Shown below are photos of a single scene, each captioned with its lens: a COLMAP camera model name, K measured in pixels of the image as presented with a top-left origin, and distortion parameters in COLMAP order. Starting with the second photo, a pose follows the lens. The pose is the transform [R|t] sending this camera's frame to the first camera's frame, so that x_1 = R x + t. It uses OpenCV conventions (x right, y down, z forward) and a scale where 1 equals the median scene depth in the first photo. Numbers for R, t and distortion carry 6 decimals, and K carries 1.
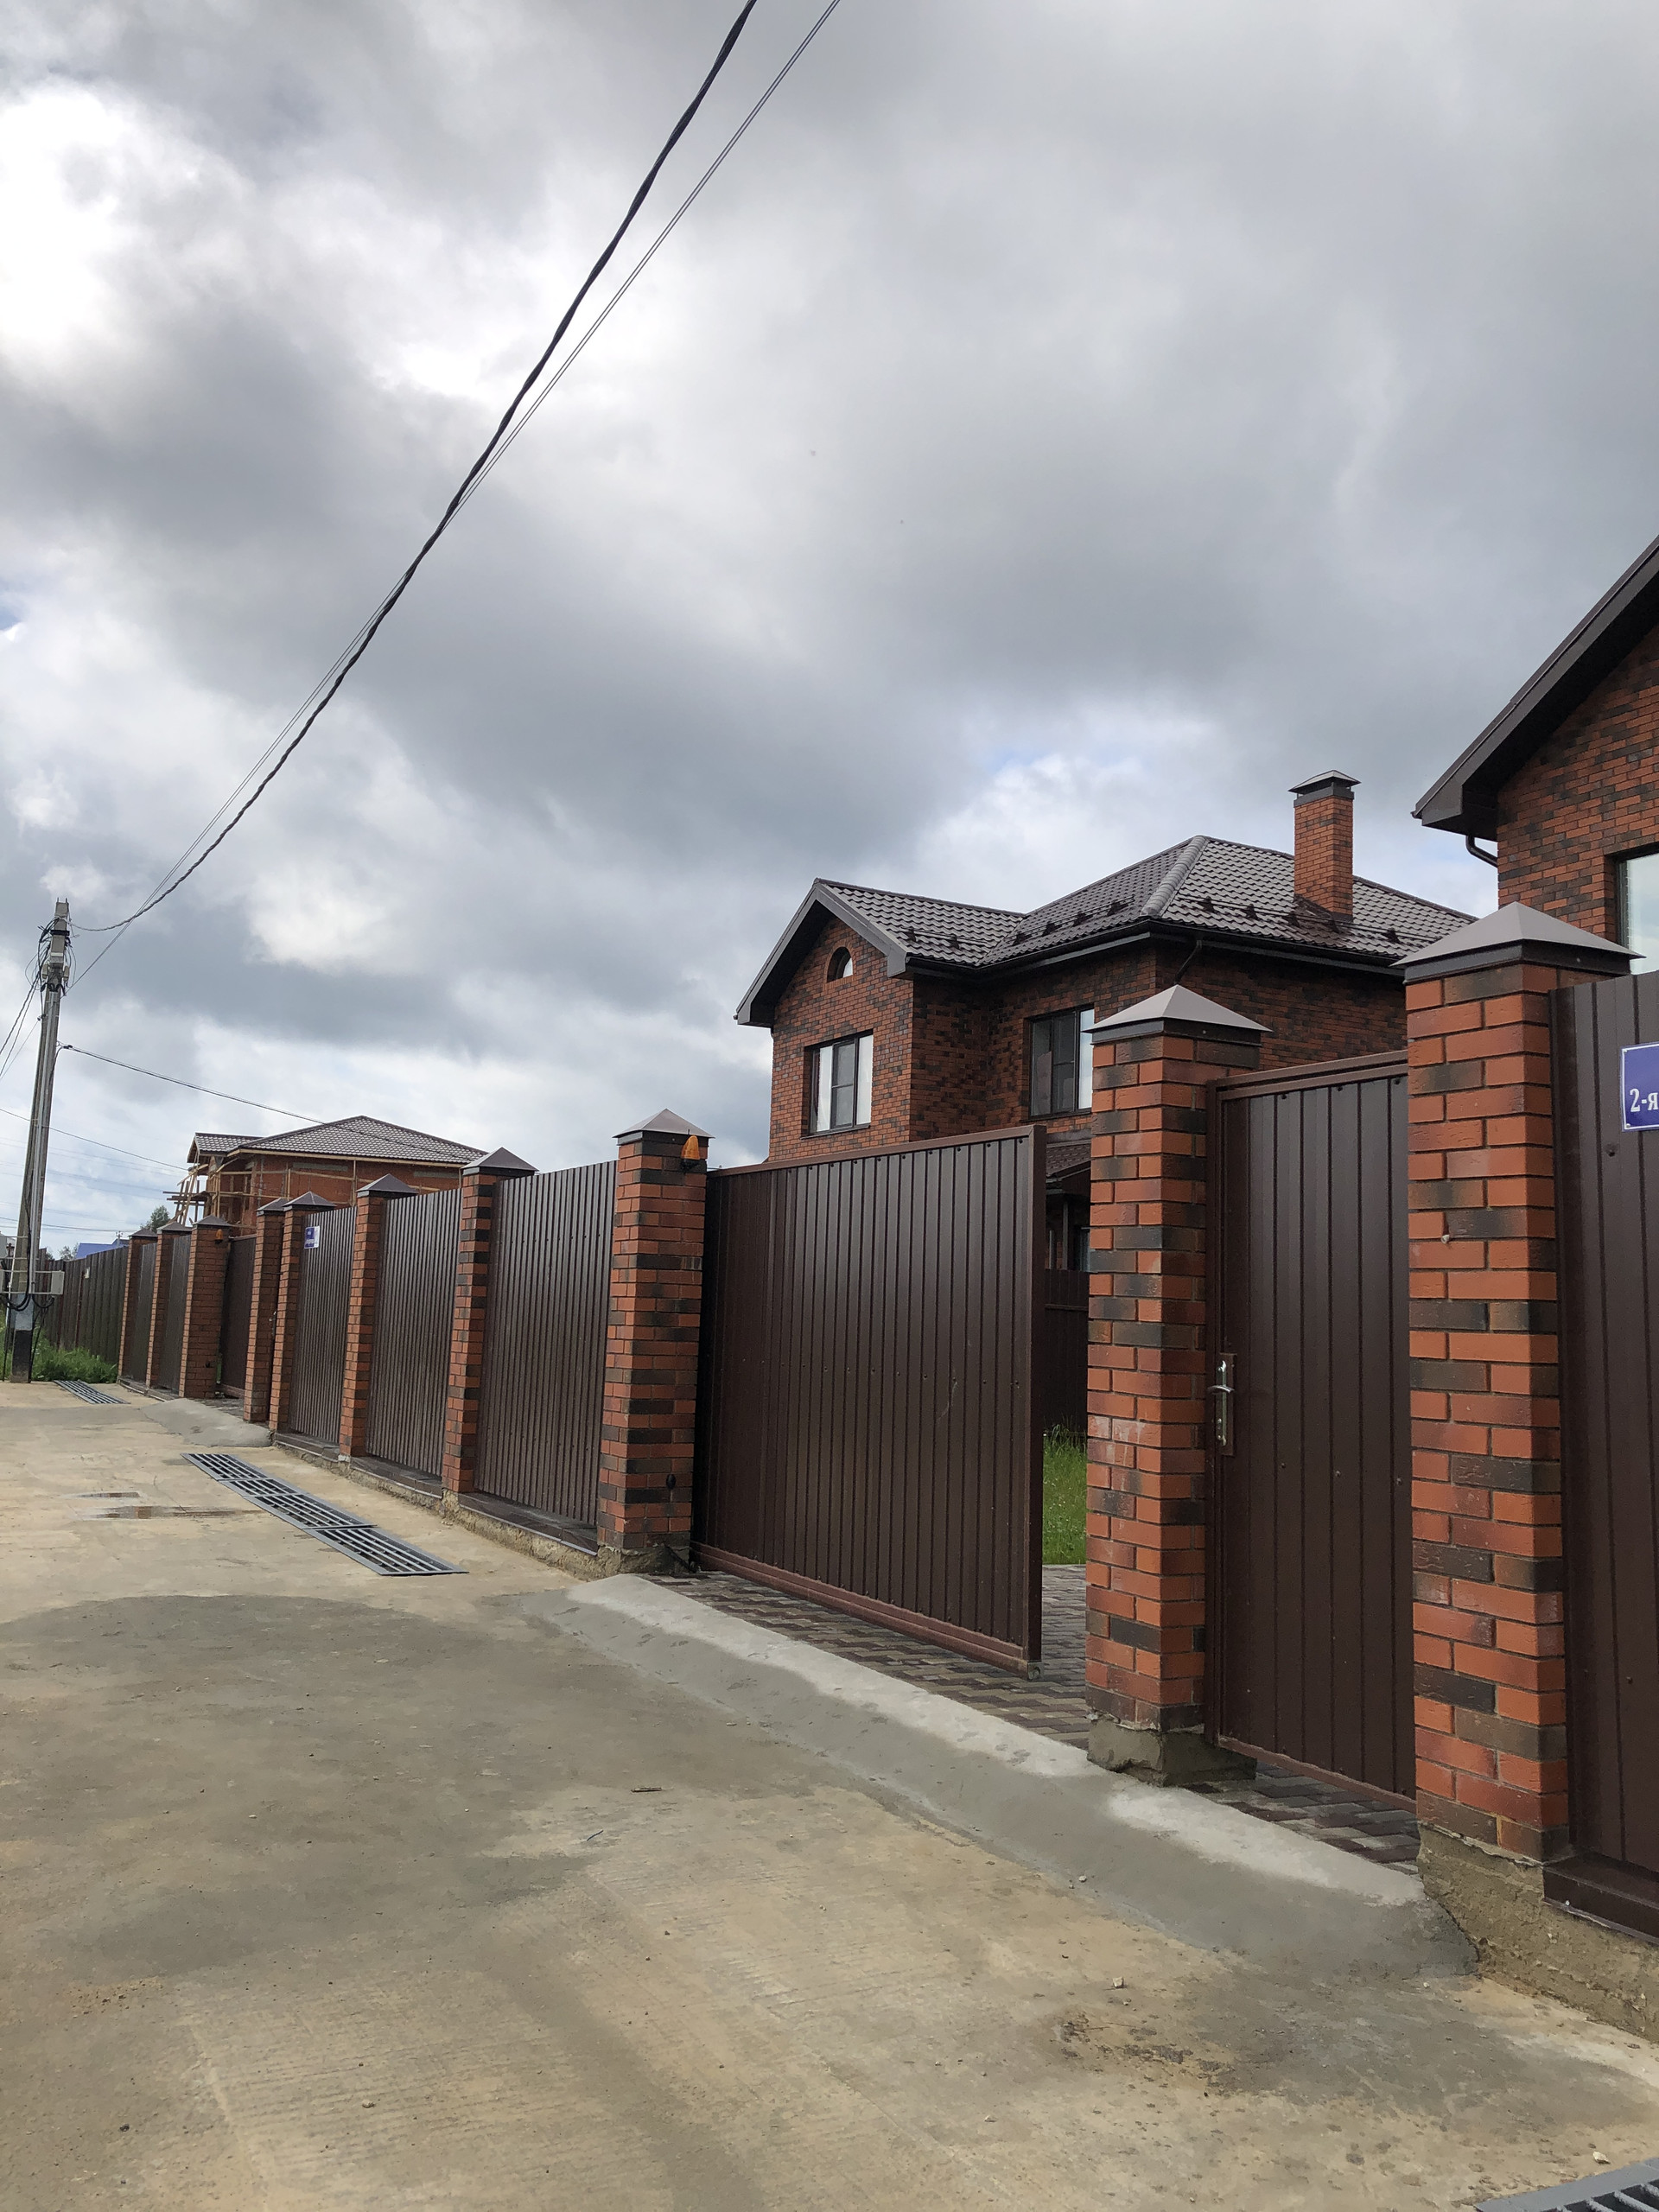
lens RADIAL K [[1816.6, 0, 829.1], [0, 1816.6, 1101.5], [0, 0, 1]] dist [0.029356, -0.024190]
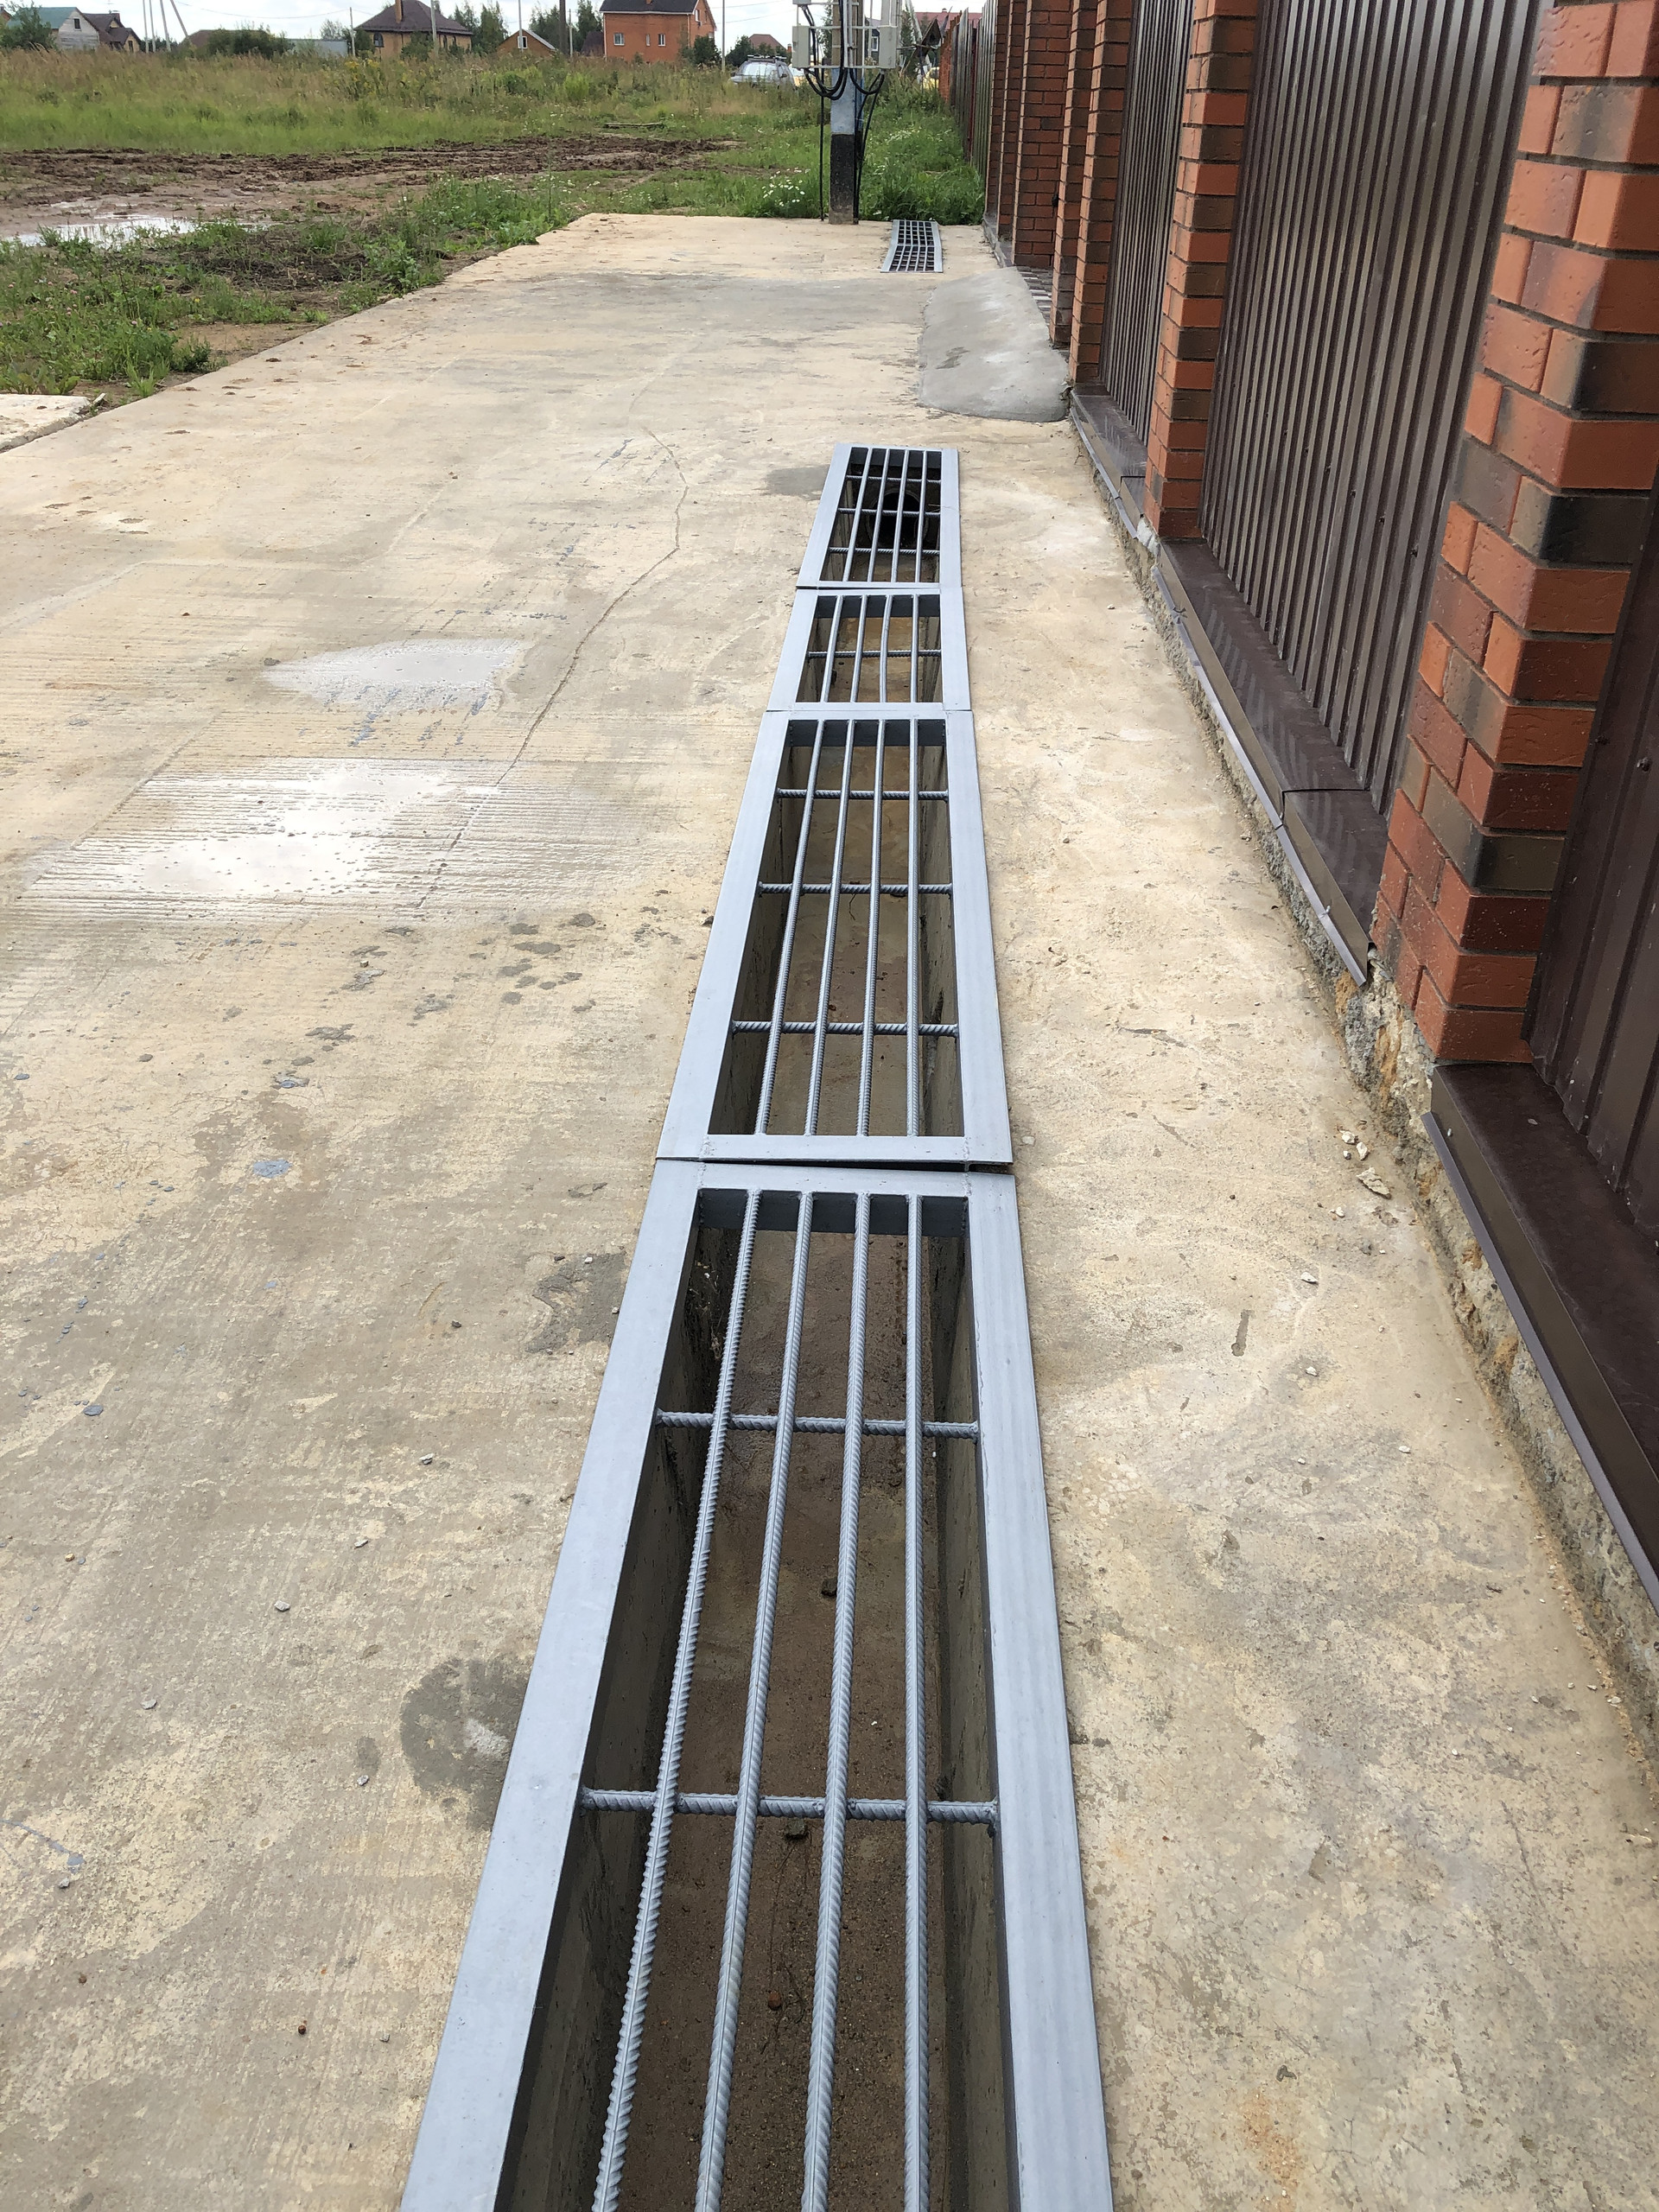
lens RADIAL K [[1816.6, 0, 827.2], [0, 1816.6, 1104.7], [0, 0, 1]] dist [0.029356, -0.024190]
pose [[0.864774, 0.223136, -0.449862, -0.140217], [0.077123, 0.826208, 0.558061, 0.088085], [0.496203, -0.517292, 0.697274, 0.677776]]
